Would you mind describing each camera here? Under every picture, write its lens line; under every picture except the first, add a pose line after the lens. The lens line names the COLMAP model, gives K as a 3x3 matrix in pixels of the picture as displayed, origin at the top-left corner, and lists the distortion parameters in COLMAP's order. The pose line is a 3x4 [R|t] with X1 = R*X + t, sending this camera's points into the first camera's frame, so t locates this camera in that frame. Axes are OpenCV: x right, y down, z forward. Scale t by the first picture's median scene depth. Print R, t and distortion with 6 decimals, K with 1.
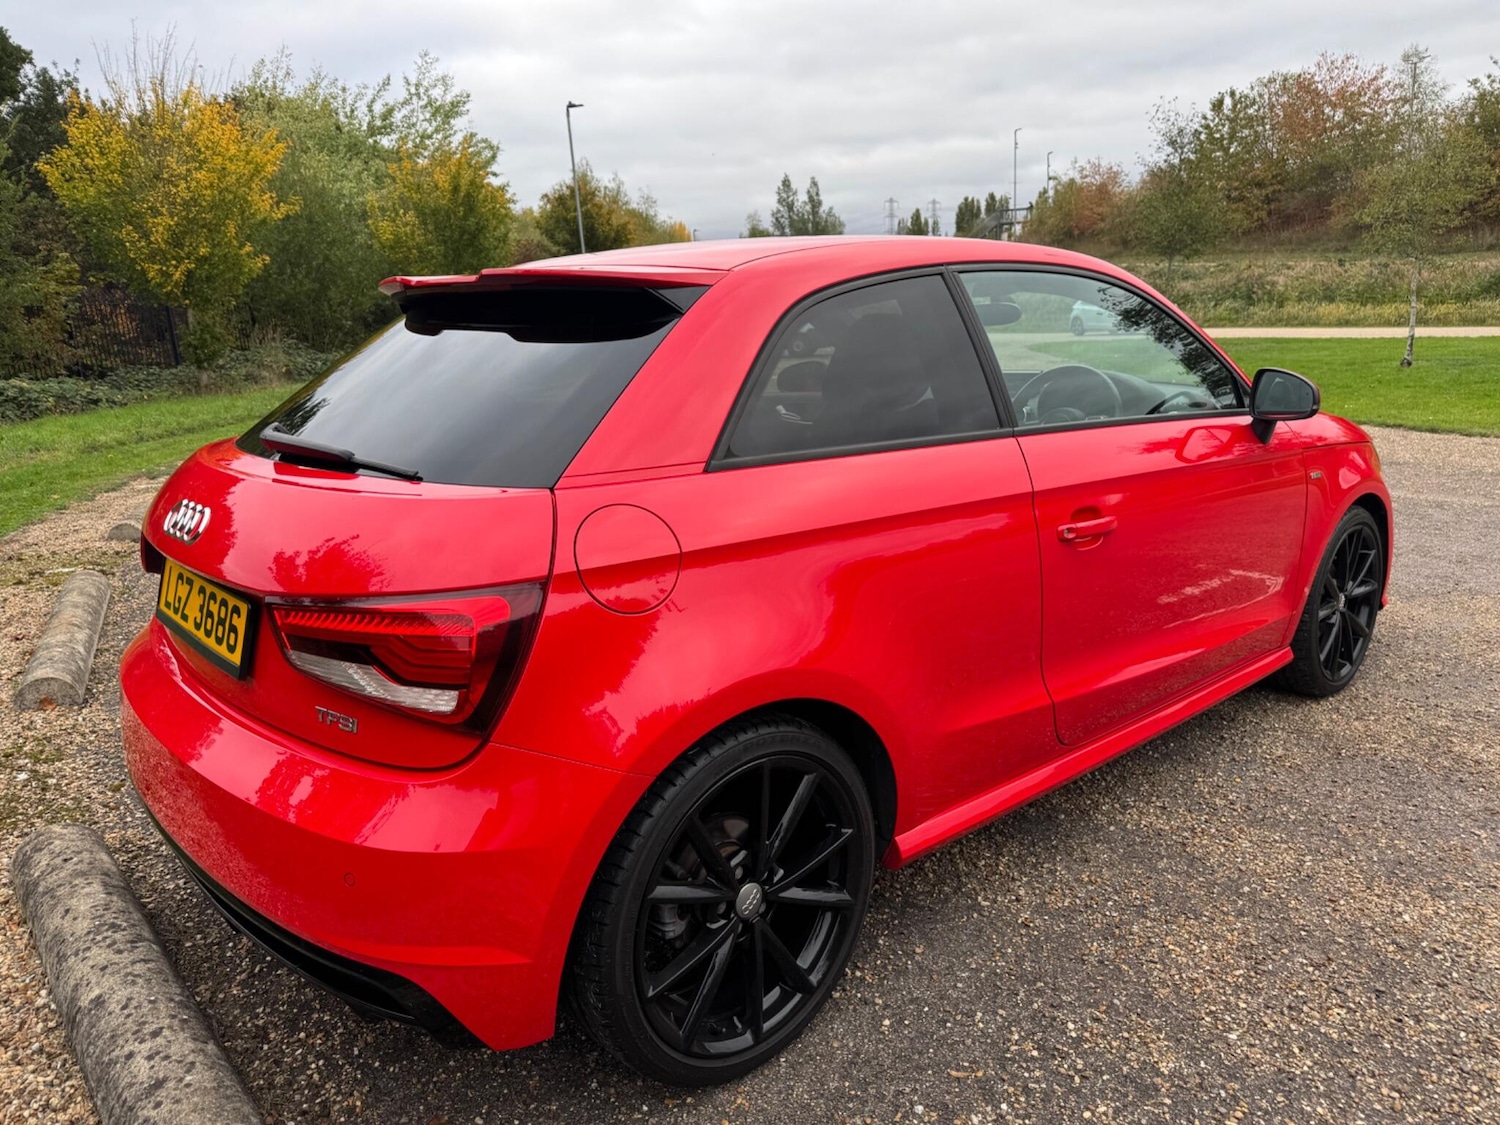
lens RADIAL K [[1055.3, 0, 745.9], [0, 1055.3, 559.8], [0, 0, 1]] dist [0.008666, -0.010785]
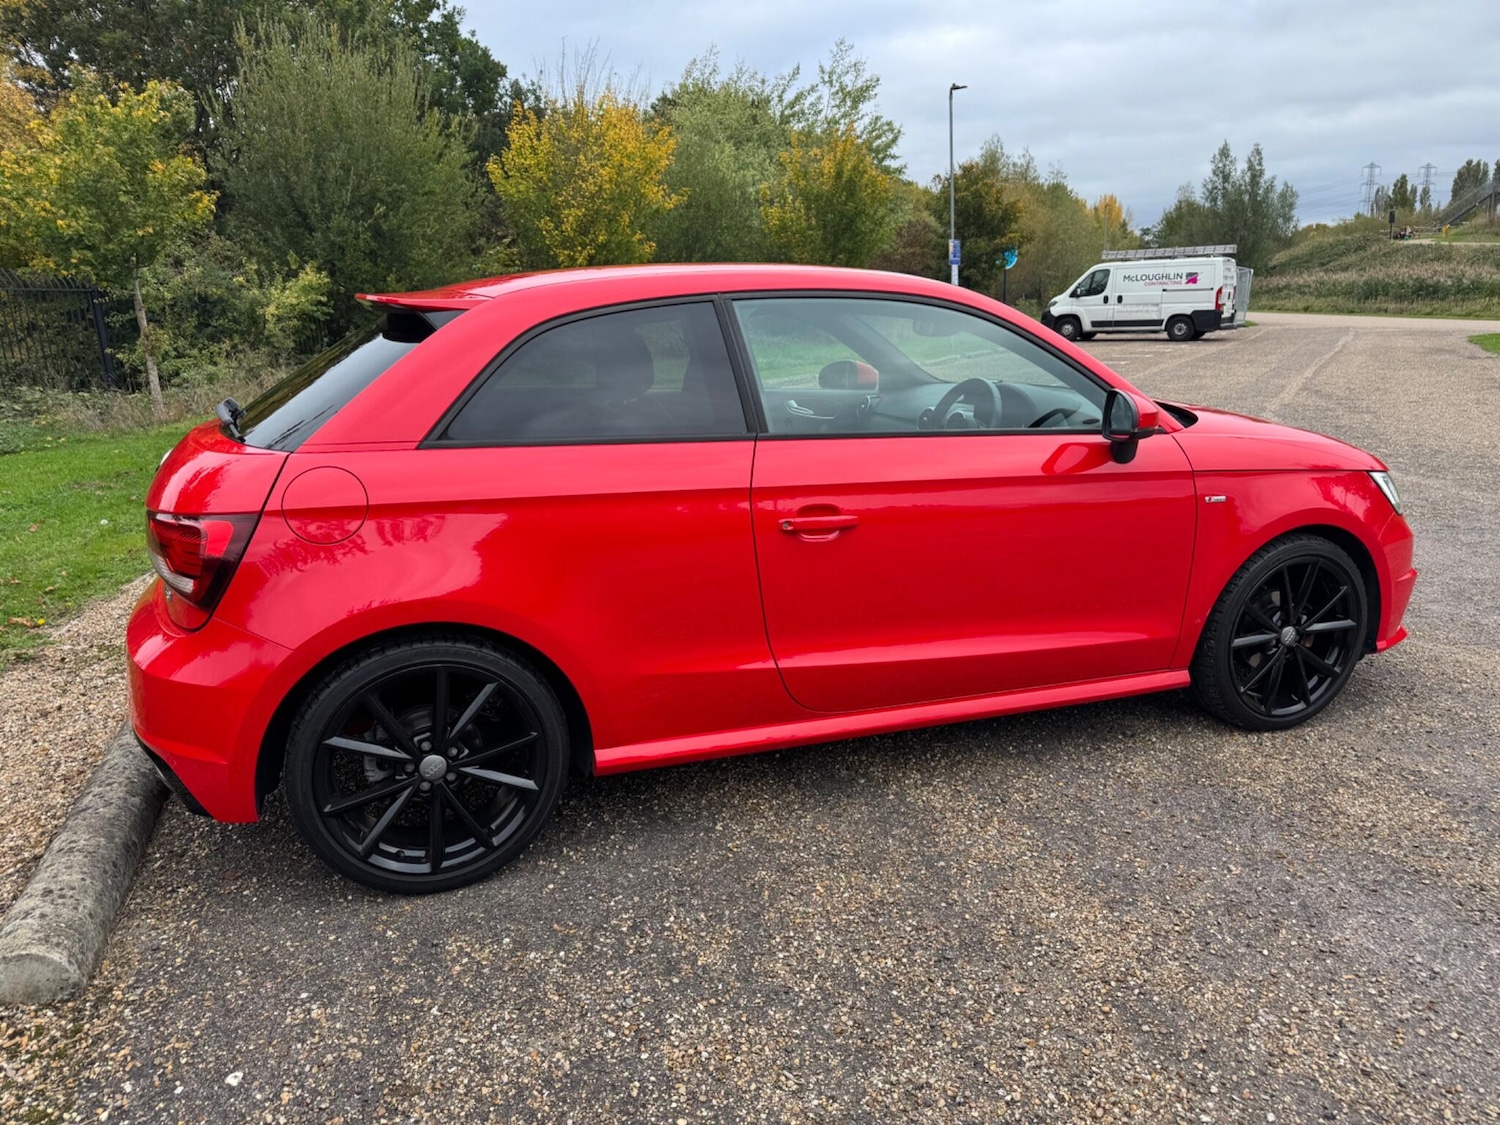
lens RADIAL K [[1042.1, 0, 753.3], [0, 1042.1, 563.2], [0, 0, 1]] dist [0.038115, -0.048210]
pose [[0.931602, 0.101120, -0.349132, 0.048440], [-0.092304, 0.994851, 0.041844, -0.002031], [0.351566, -0.006756, 0.936139, -0.006985]]
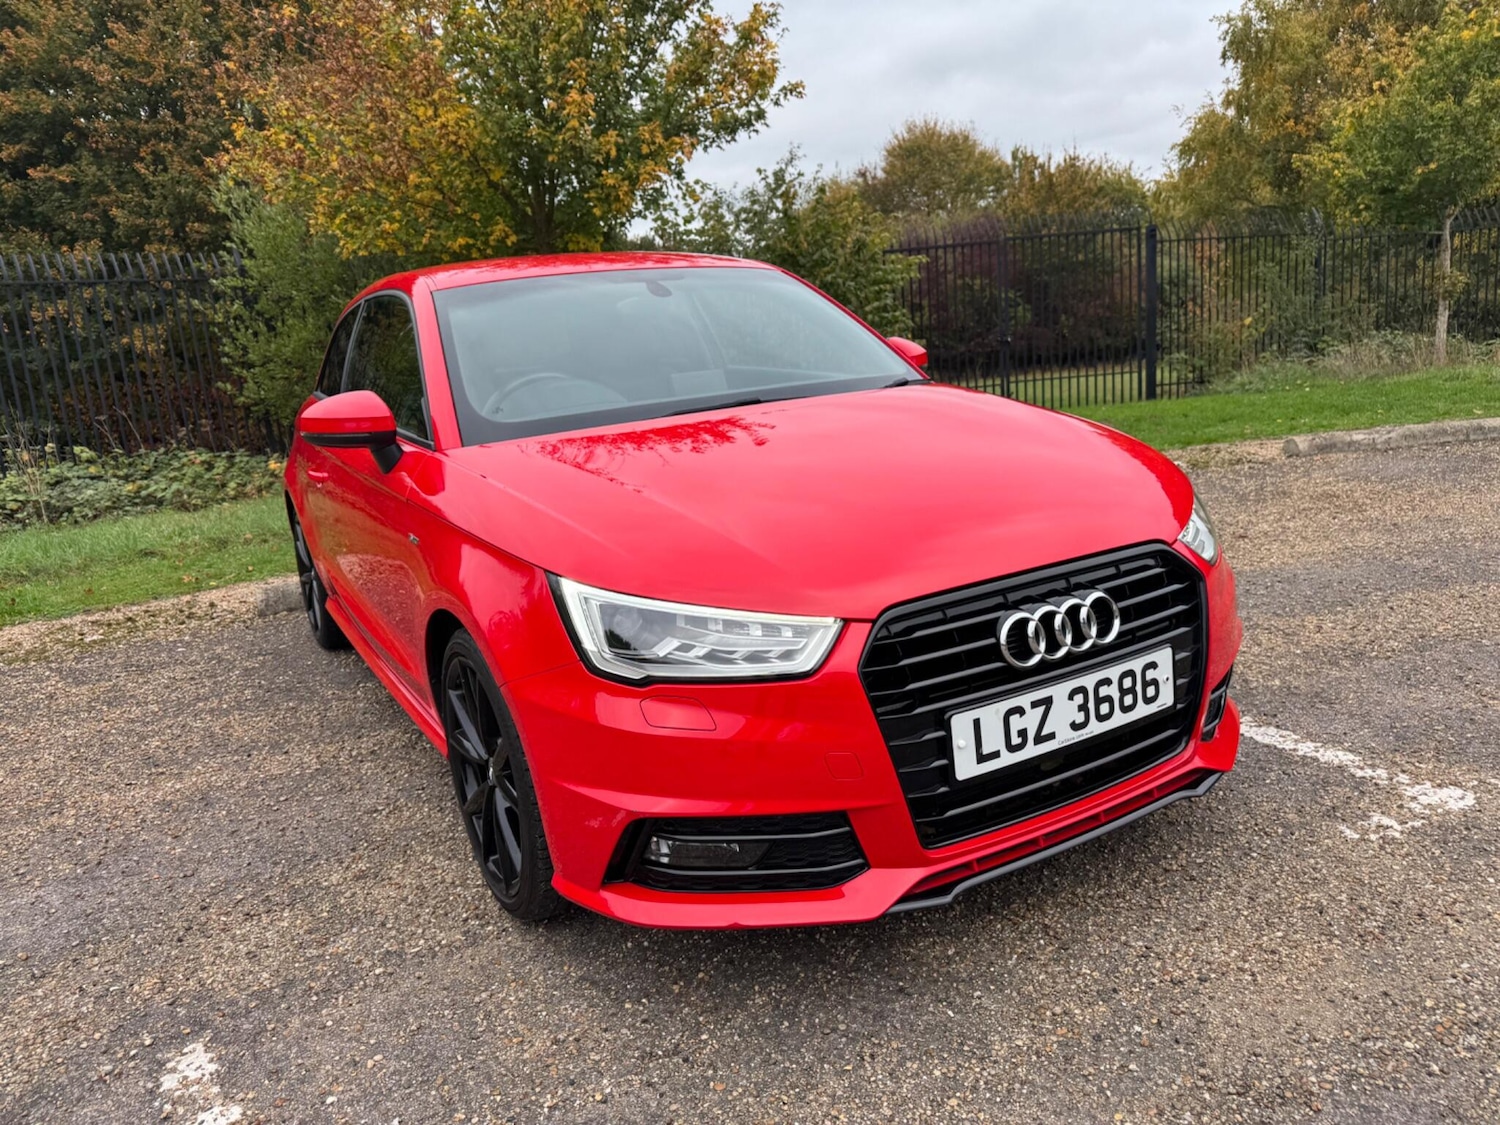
lens RADIAL K [[1055.0, 0, 742.0], [0, 1055.0, 563.1], [0, 0, 1]] dist [0.015193, -0.018704]
pose [[-0.186646, 0.262962, -0.946580, 0.124059], [-0.141384, 0.946292, 0.290760, -0.032355], [0.972200, 0.188101, -0.139443, 0.134077]]
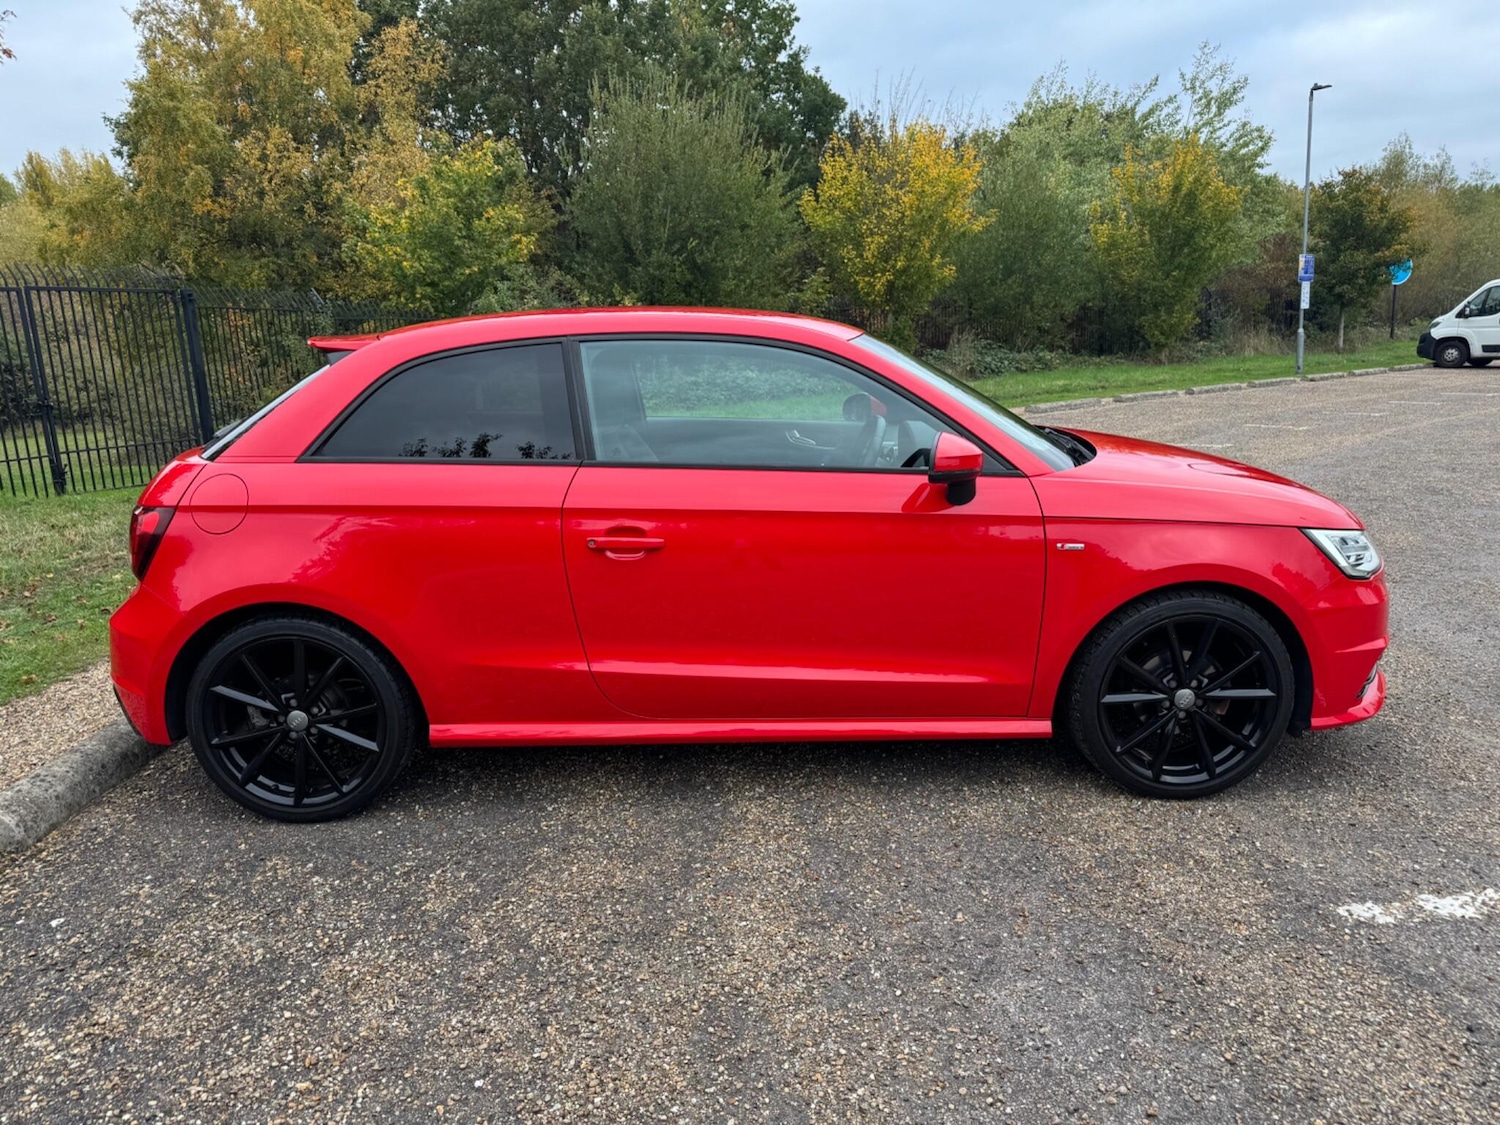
lens RADIAL K [[1040.8, 0, 751.8], [0, 1040.8, 574.1], [0, 0, 1]] dist [0.051810, -0.066917]
pose [[0.763627, 0.159347, -0.625685, 0.090942], [-0.147997, 0.986464, 0.070604, -0.007752], [0.628467, 0.038684, 0.776874, 0.008444]]
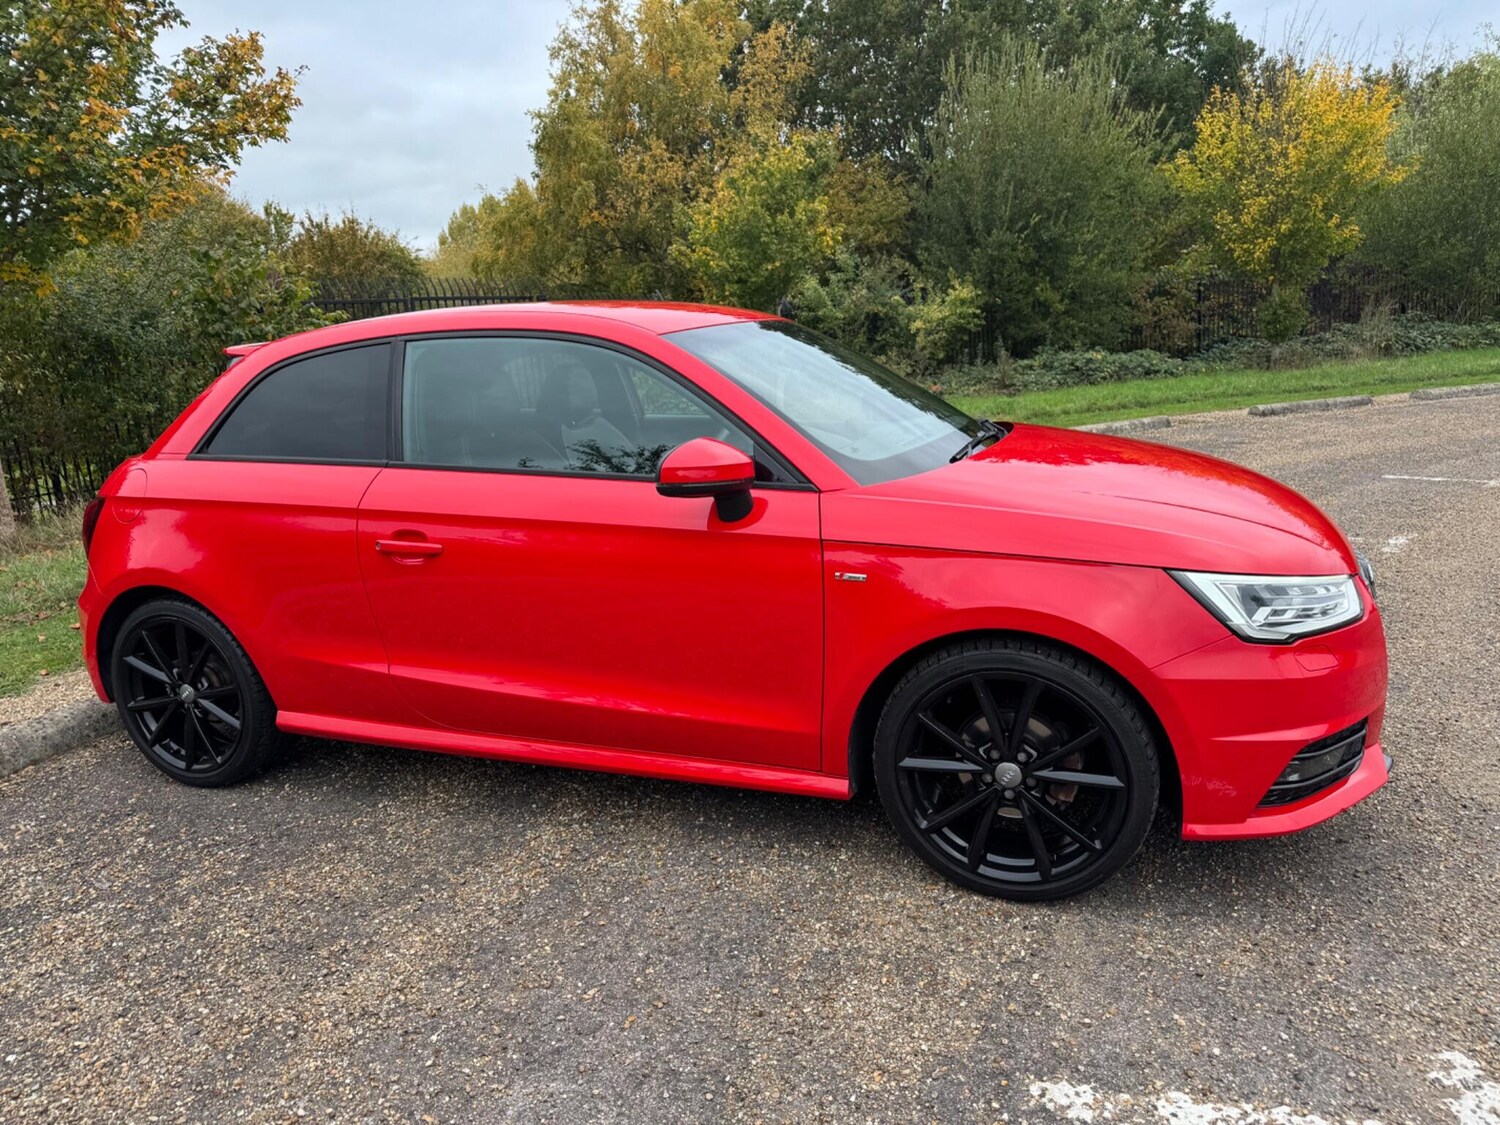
lens RADIAL K [[1039.0, 0, 746.8], [0, 1039.0, 572.1], [0, 0, 1]] dist [0.101099, -0.156544]
pose [[0.469257, 0.200864, -0.859914, 0.117301], [-0.162732, 0.976779, 0.139359, -0.017777], [0.867938, 0.074540, 0.491047, 0.053968]]
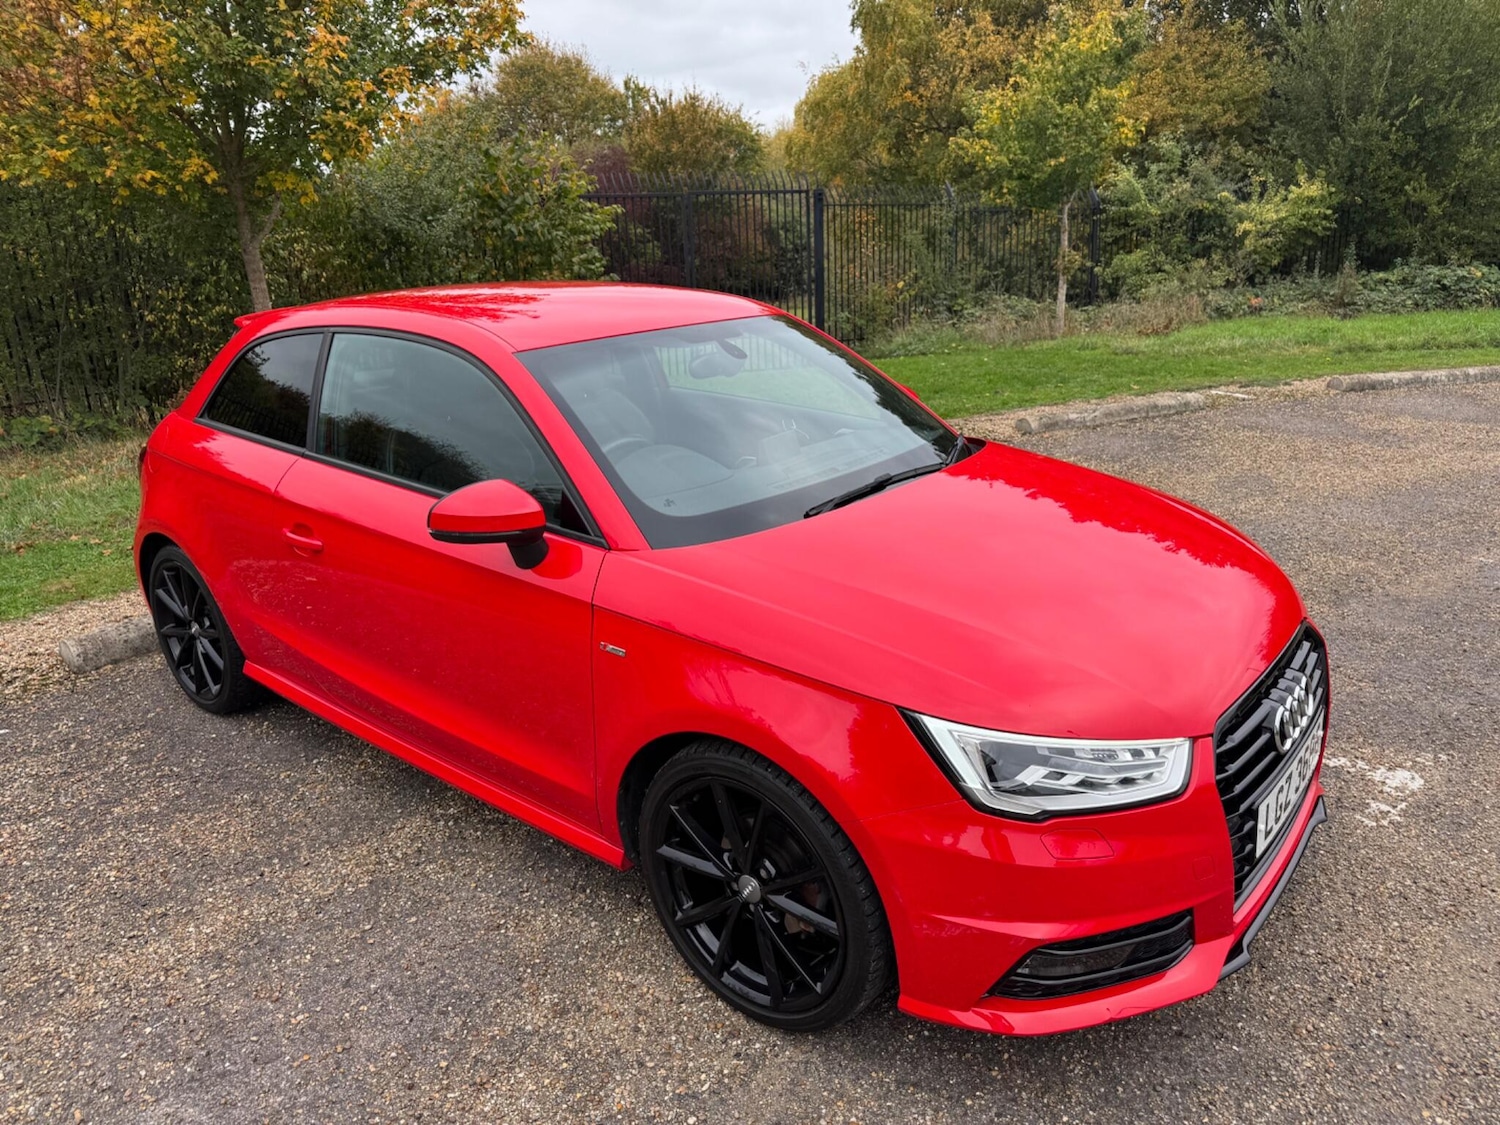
lens RADIAL K [[1055.3, 0, 745.9], [0, 1055.3, 559.8], [0, 0, 1]] dist [0.008666, -0.010785]
pose [[0.171133, 0.323954, -0.930466, 0.121340], [-0.203050, 0.935721, 0.288438, -0.036600], [0.964097, 0.139570, 0.225912, 0.090747]]
